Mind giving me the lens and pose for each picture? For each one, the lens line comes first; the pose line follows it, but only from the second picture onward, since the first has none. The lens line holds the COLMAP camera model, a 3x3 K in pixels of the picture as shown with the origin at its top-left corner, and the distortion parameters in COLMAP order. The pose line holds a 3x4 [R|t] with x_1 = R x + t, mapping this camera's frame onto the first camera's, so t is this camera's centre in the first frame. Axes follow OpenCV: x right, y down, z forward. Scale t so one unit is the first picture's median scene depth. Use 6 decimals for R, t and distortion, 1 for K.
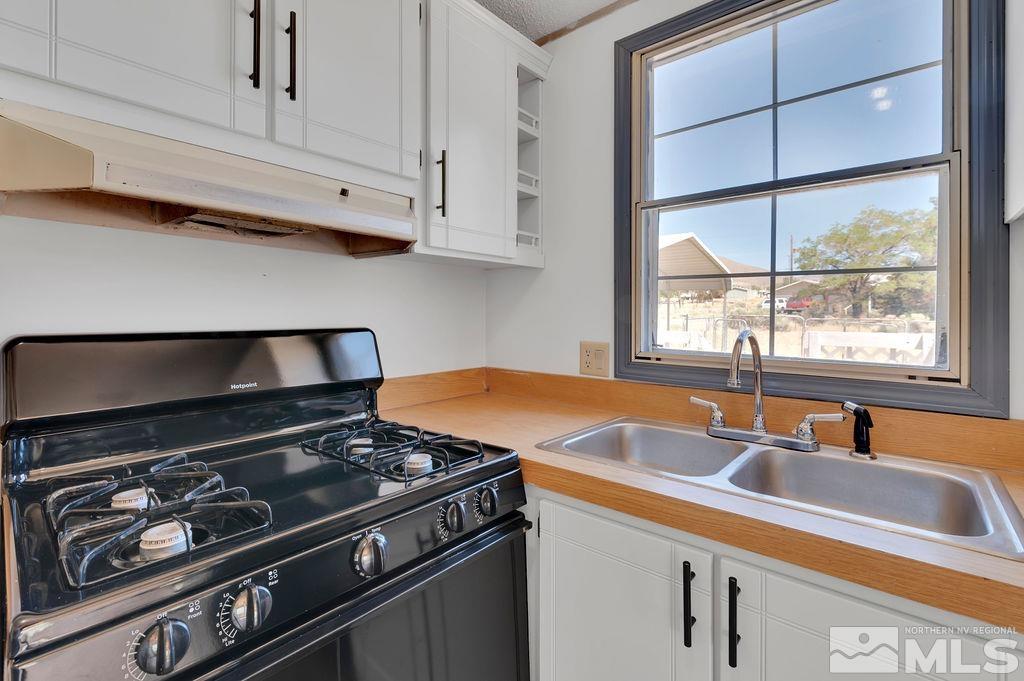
lens RADIAL K [[450.8, 0, 511.9], [0, 450.8, 316.9], [0, 0, 1]] dist [-0.011801, -0.000138]
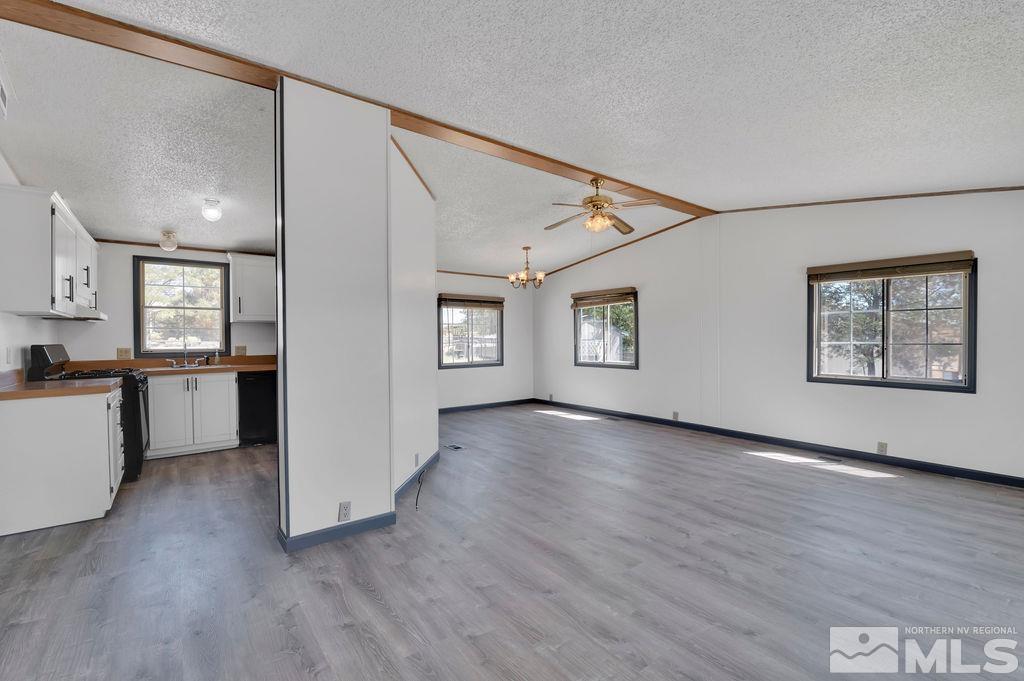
lens RADIAL K [[437.0, 0, 512.0], [0, 437.0, 340.5], [0, 0, 1]] dist [0.000414, -0.017126]
pose [[0.190300, -0.011427, 0.981660, -2.722540], [0.009249, 0.999909, 0.009847, -0.000091], [-0.981682, 0.007205, 0.190388, -2.666315]]
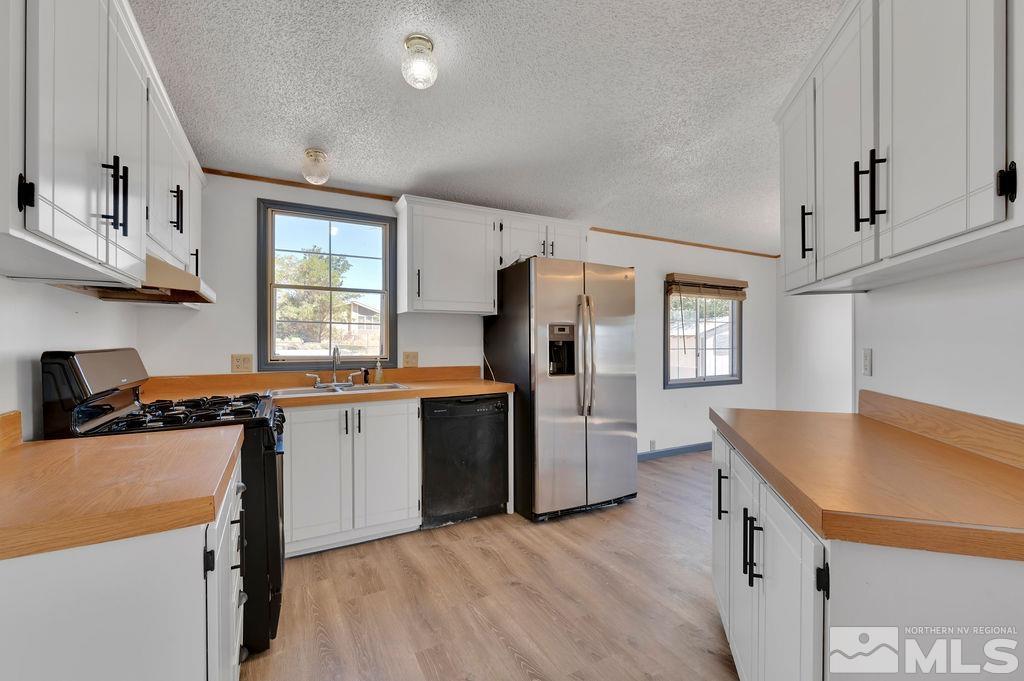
lens RADIAL K [[437.0, 0, 512.0], [0, 437.0, 340.5], [0, 0, 1]] dist [0.000414, -0.017126]
pose [[0.348559, -0.002427, 0.937284, -1.350923], [0.001458, 0.999997, 0.002047, -0.001910], [-0.937286, 0.000653, 0.348561, -0.800915]]
